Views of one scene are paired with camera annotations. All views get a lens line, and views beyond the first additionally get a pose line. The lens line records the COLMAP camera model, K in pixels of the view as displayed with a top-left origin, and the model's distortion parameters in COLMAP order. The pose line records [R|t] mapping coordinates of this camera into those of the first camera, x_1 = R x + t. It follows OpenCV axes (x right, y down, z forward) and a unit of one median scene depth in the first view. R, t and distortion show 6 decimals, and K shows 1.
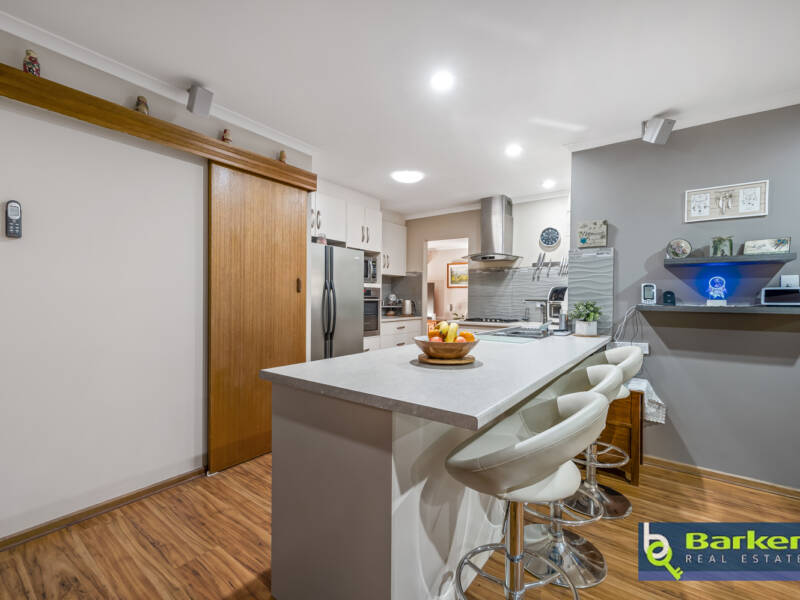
lens RADIAL K [[358.6, 0, 398.4], [0, 358.6, 299.1], [0, 0, 1]] dist [0.013141, 0.000489]
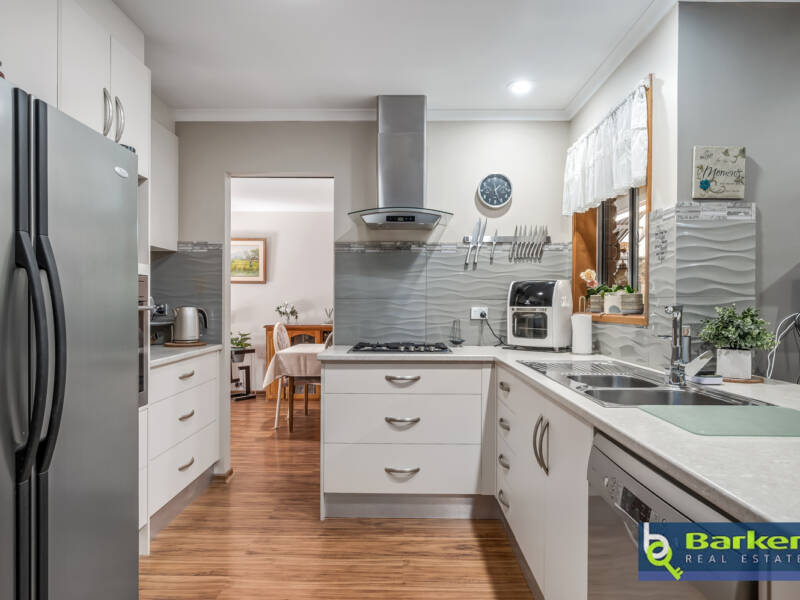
lens RADIAL K [[507.7, 0, 399.8], [0, 507.7, 302.7], [0, 0, 1]] dist [-0.003741, -0.001597]
pose [[0.811137, -0.003107, 0.584848, -0.154391], [0.003818, 0.999993, 0.000017, -0.001704], [-0.584844, 0.002219, 0.811143, 0.458717]]
